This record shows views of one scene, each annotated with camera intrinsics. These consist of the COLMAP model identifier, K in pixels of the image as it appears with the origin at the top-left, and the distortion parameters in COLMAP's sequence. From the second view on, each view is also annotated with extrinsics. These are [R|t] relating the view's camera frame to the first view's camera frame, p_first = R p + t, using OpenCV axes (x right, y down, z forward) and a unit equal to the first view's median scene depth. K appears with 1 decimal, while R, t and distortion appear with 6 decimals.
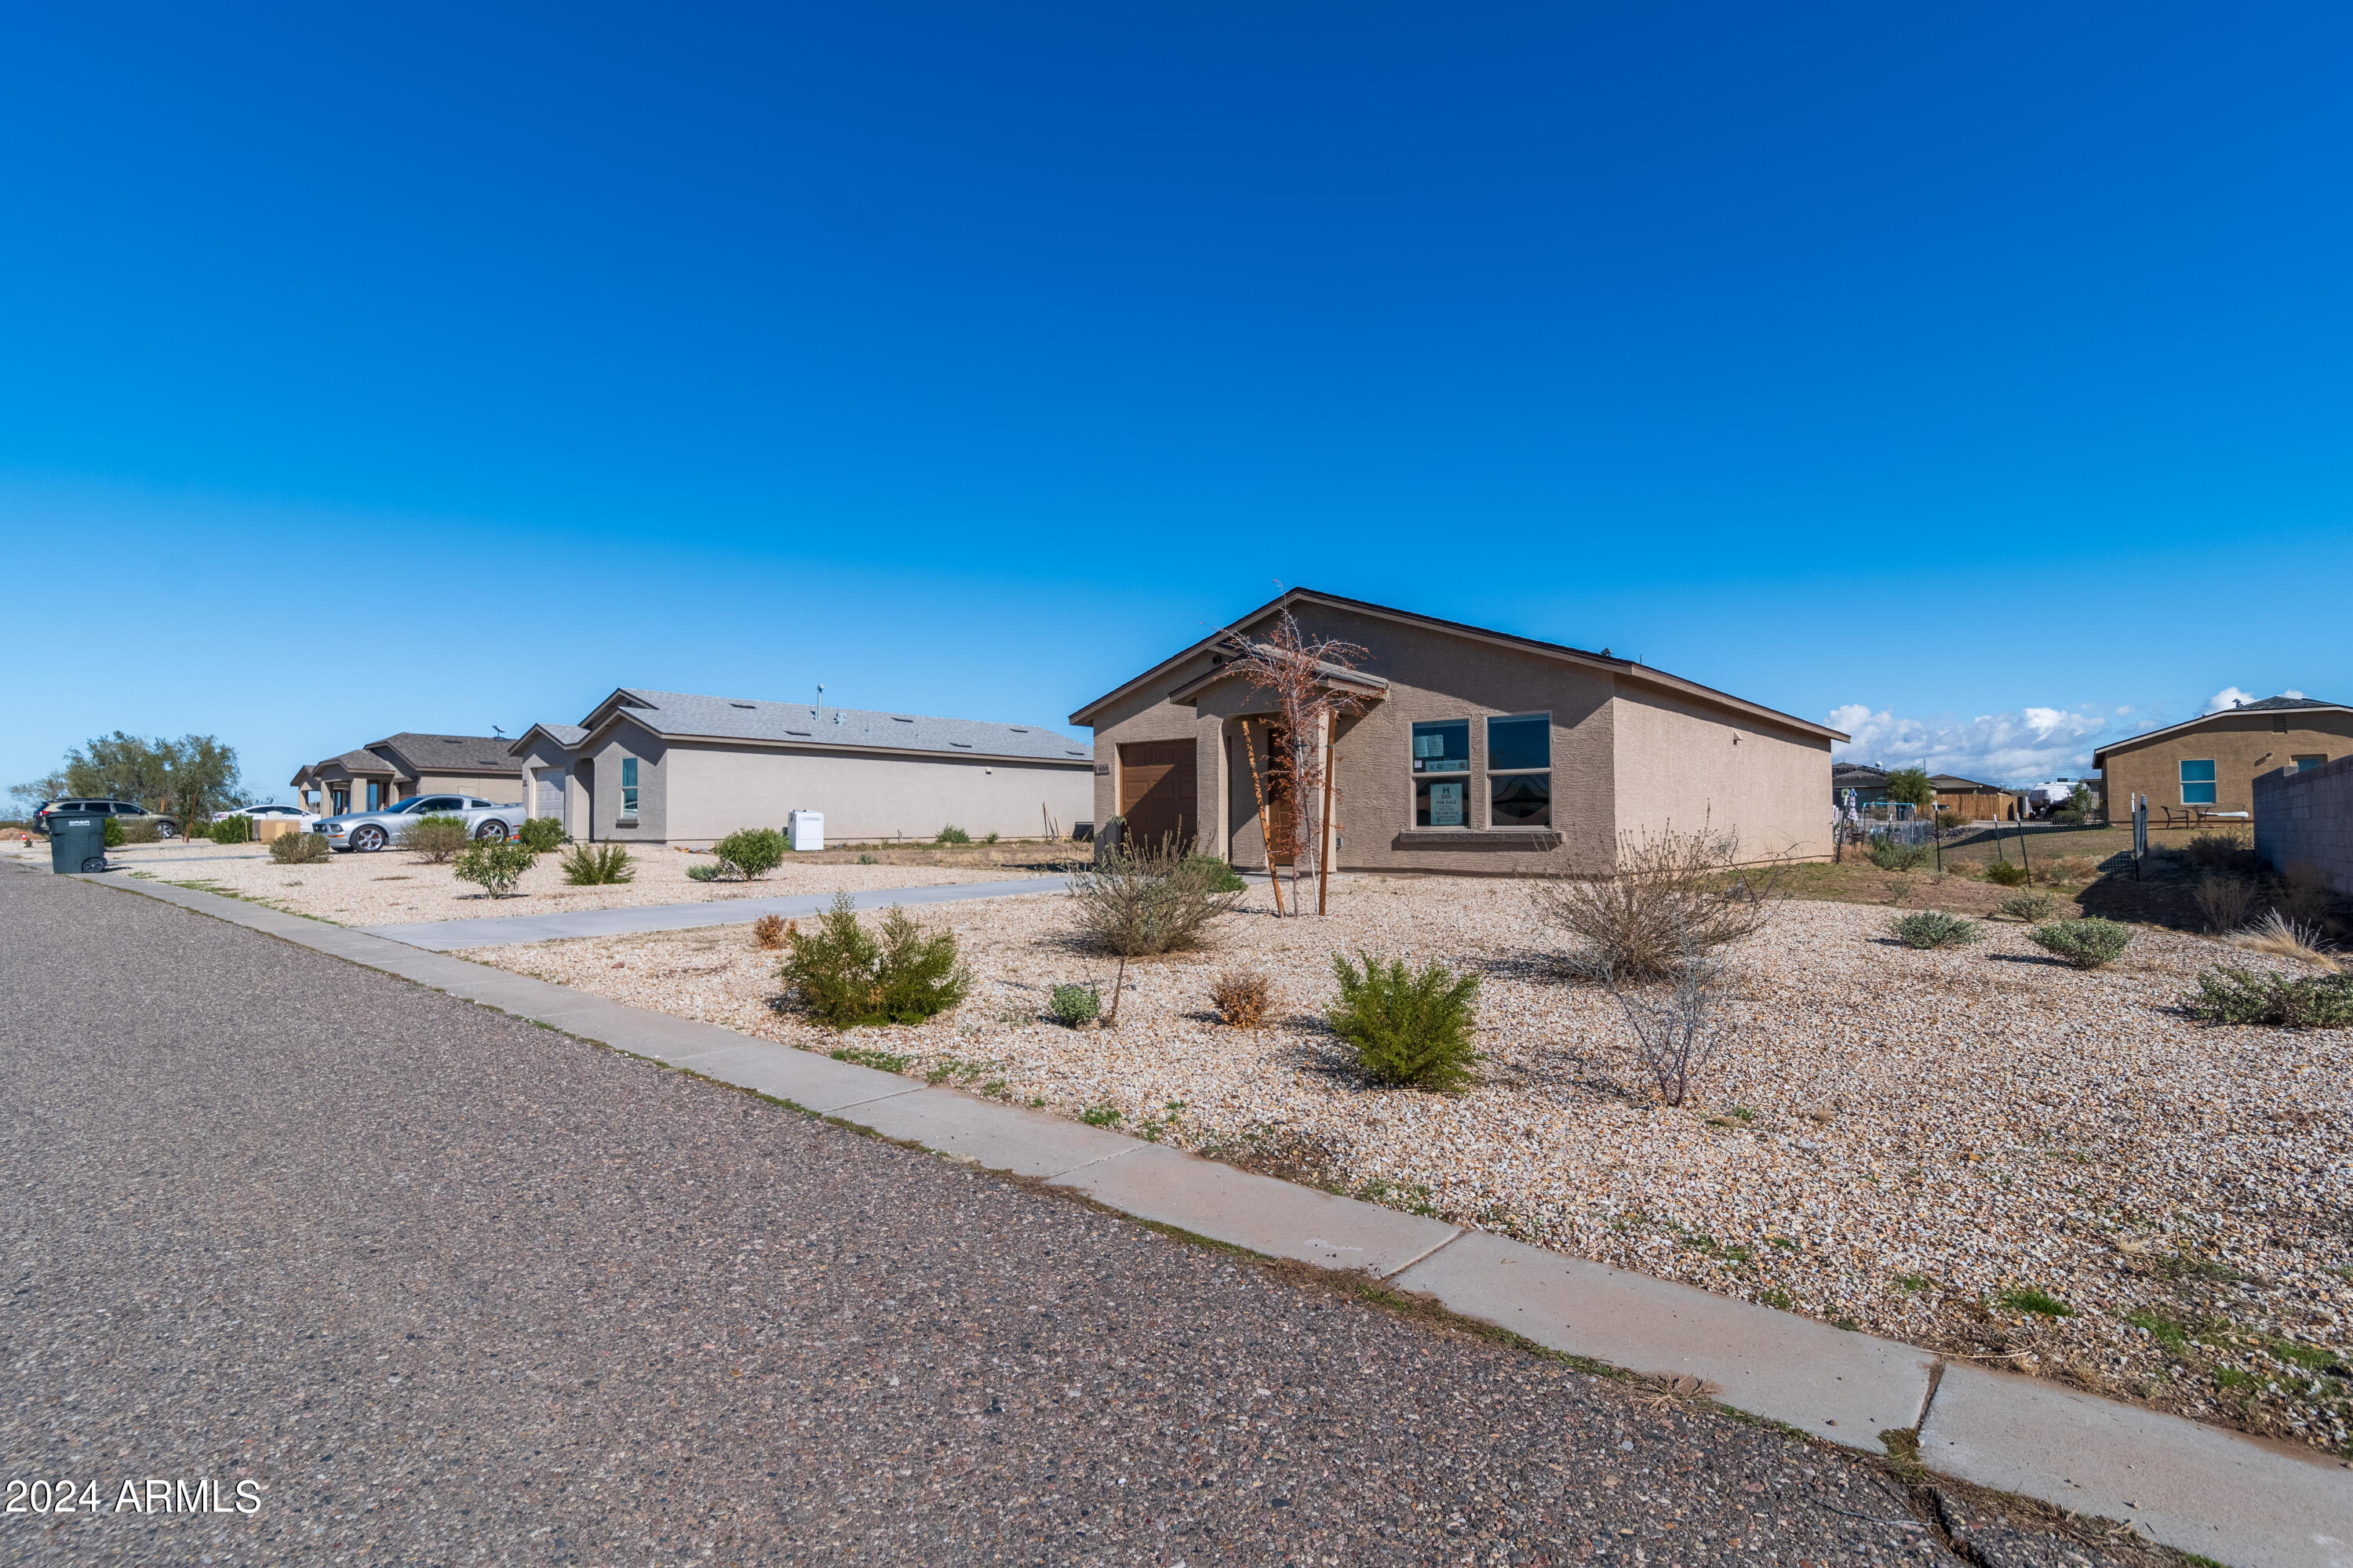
lens RADIAL K [[1146.1, 0, 1166.0], [0, 1146.1, 758.6], [0, 0, 1]] dist [-0.006771, -0.000821]
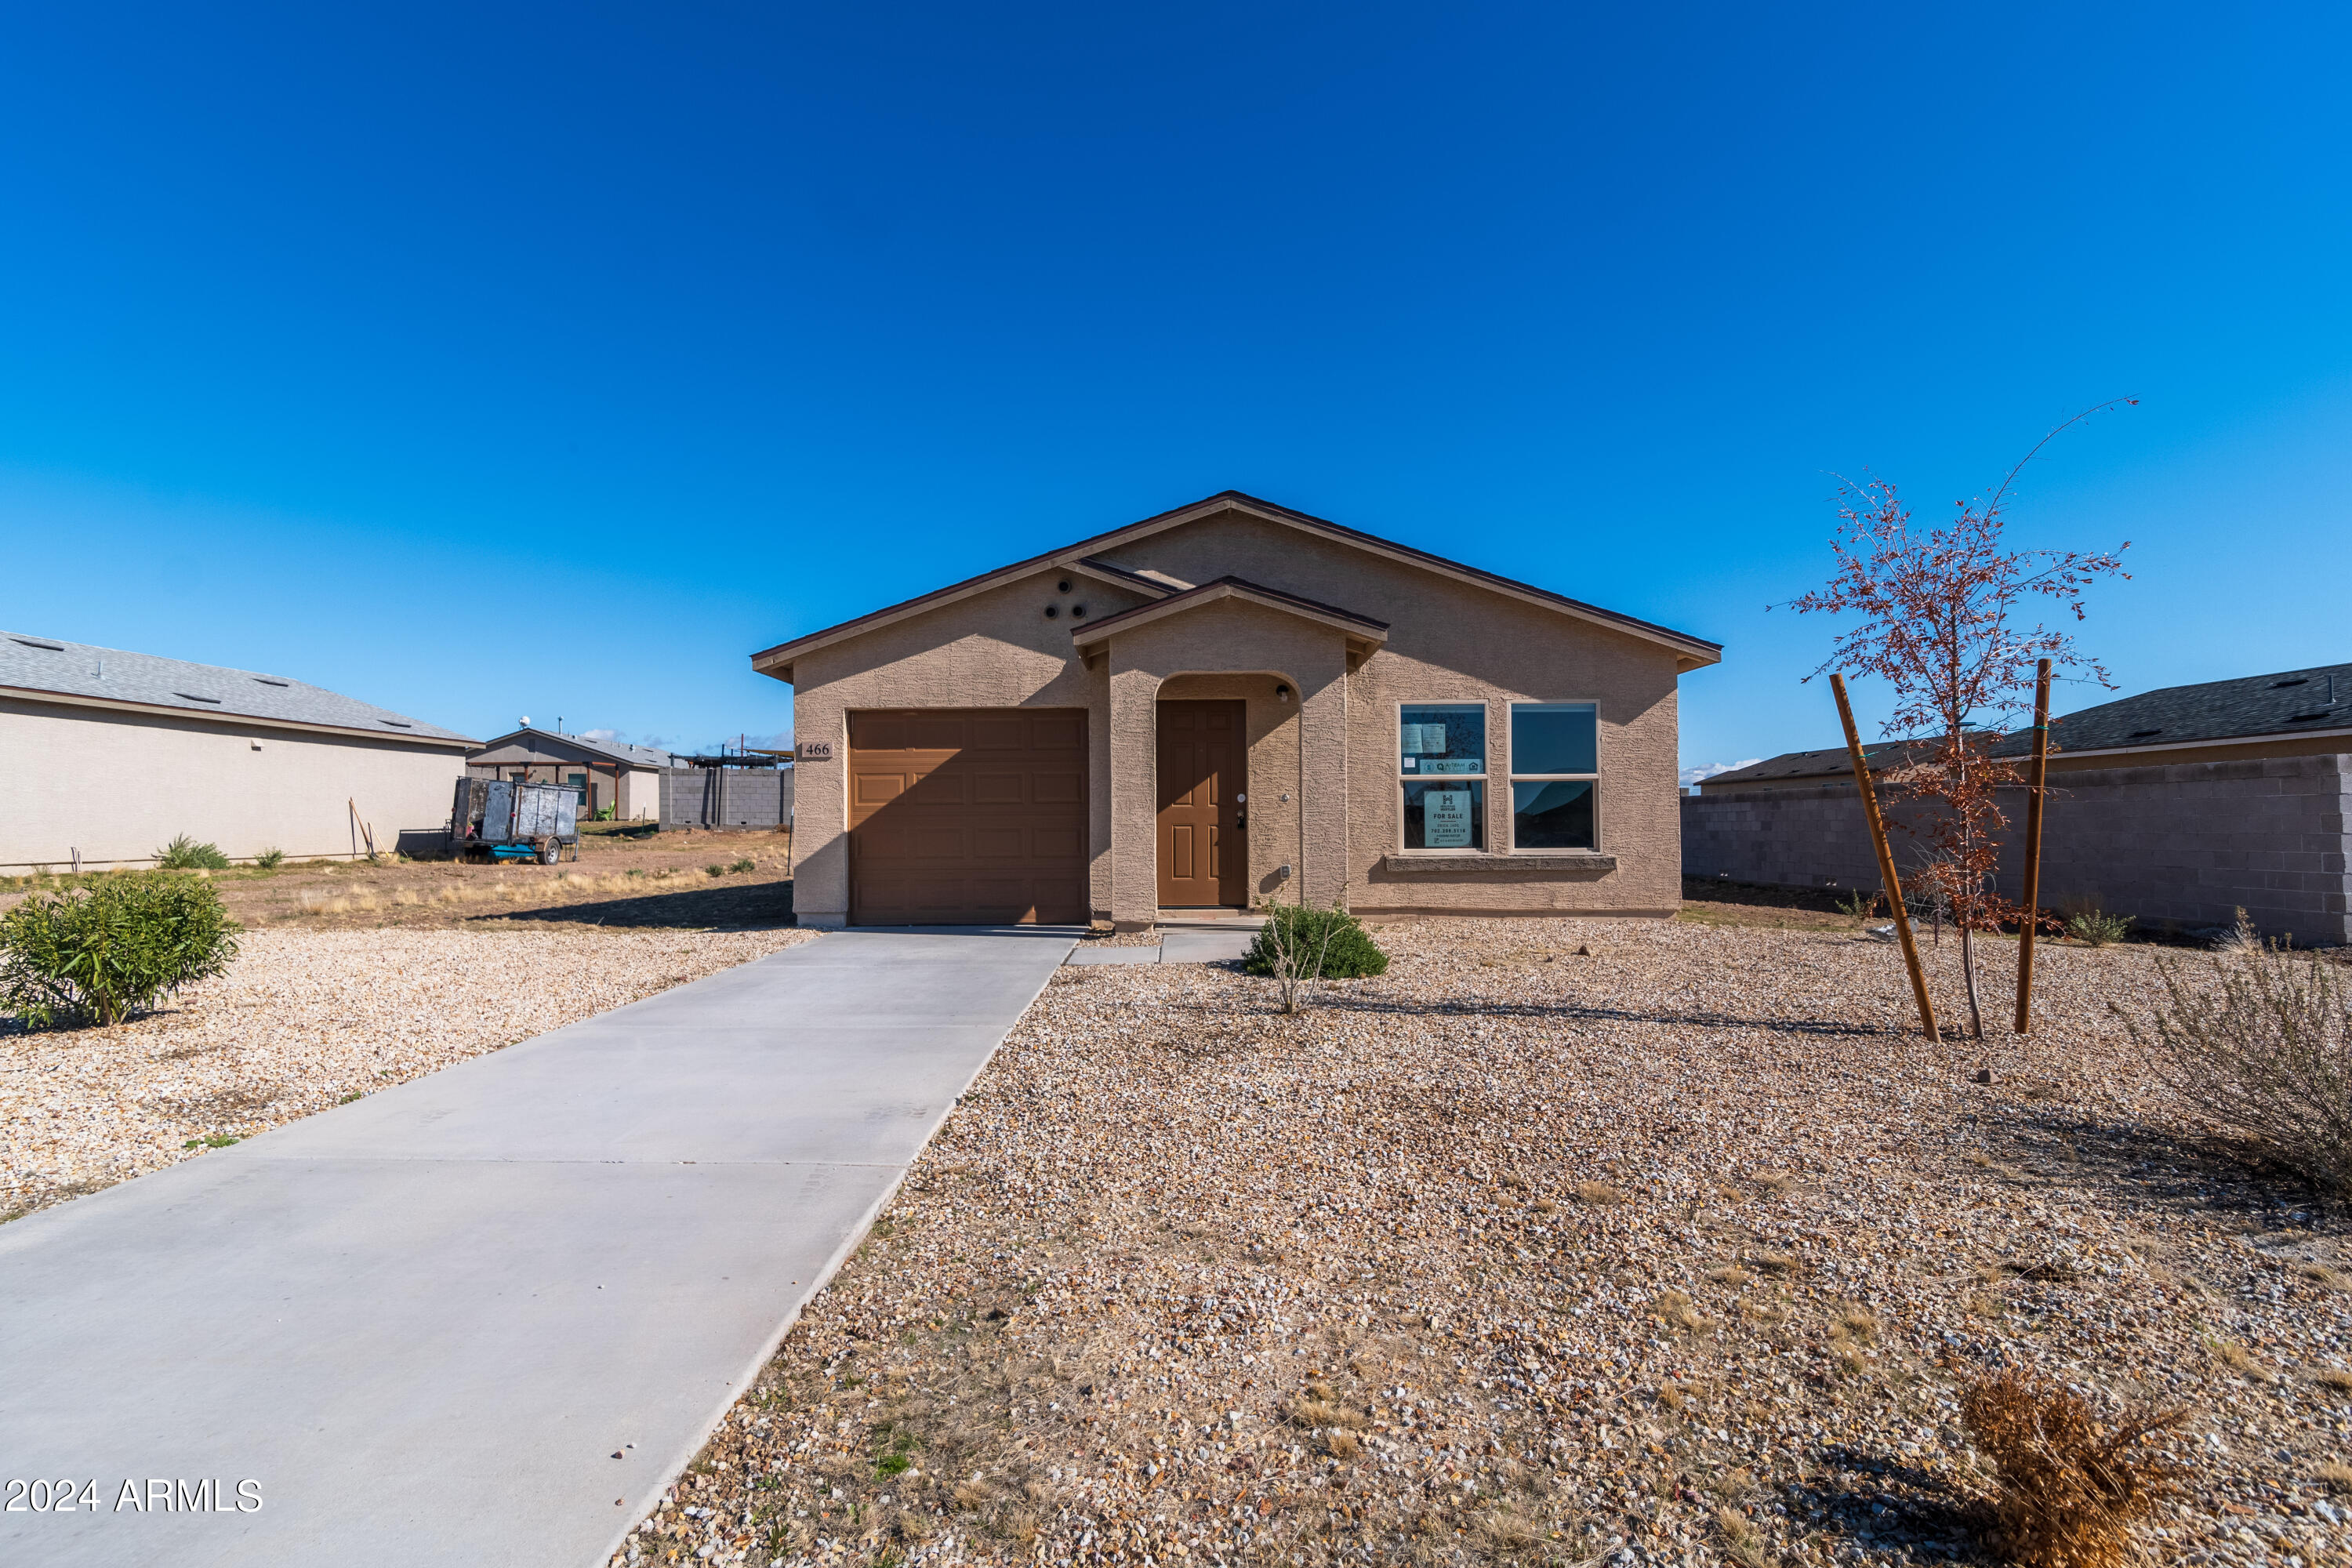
lens RADIAL K [[1151.5, 0, 1157.8], [0, 1151.5, 781.0], [0, 0, 1]] dist [-0.016210, 0.000046]
pose [[0.775660, 0.022668, 0.630744, -0.361074], [-0.036614, 0.999288, 0.009113, 0.015641], [-0.630088, -0.030163, 0.775938, 0.541733]]
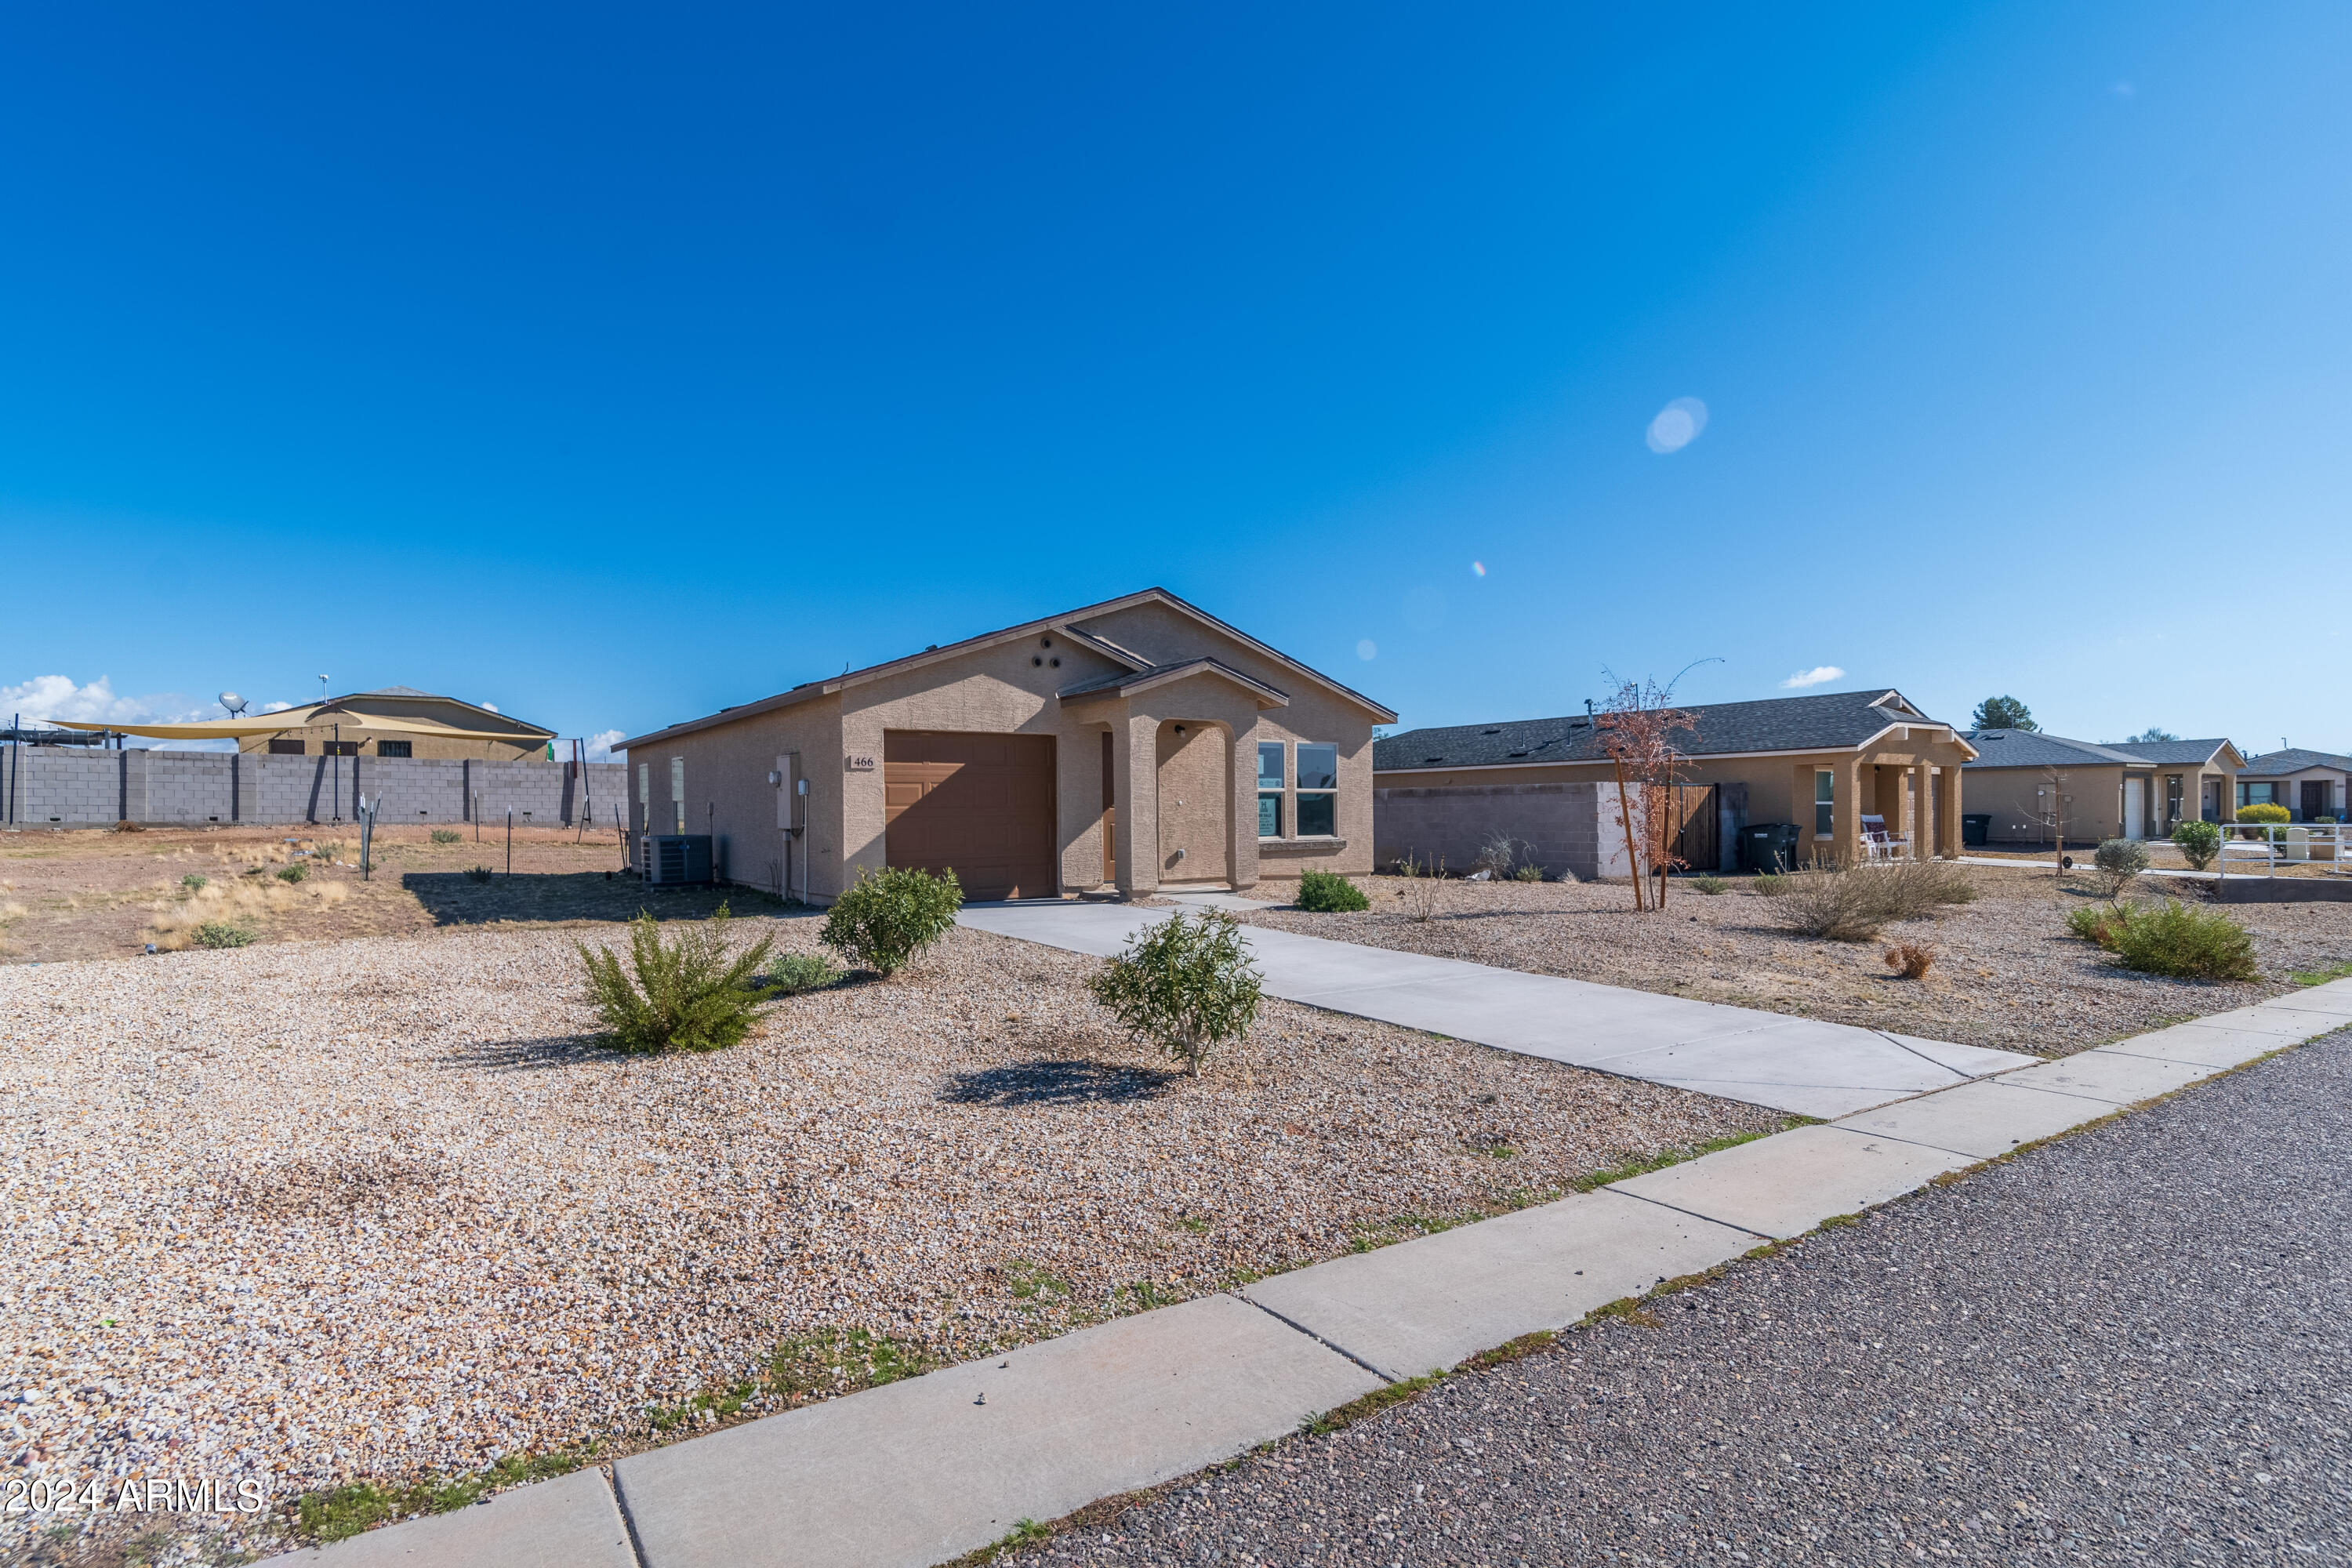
lens RADIAL K [[1153.3, 0, 1155.9], [0, 1153.3, 806.3], [0, 0, 1]] dist [-0.018397, 0.000600]
pose [[0.254653, 0.003873, 0.967025, -0.867368], [-0.054056, 0.998485, 0.010236, 0.023202], [-0.965520, -0.054880, 0.254477, 0.808093]]
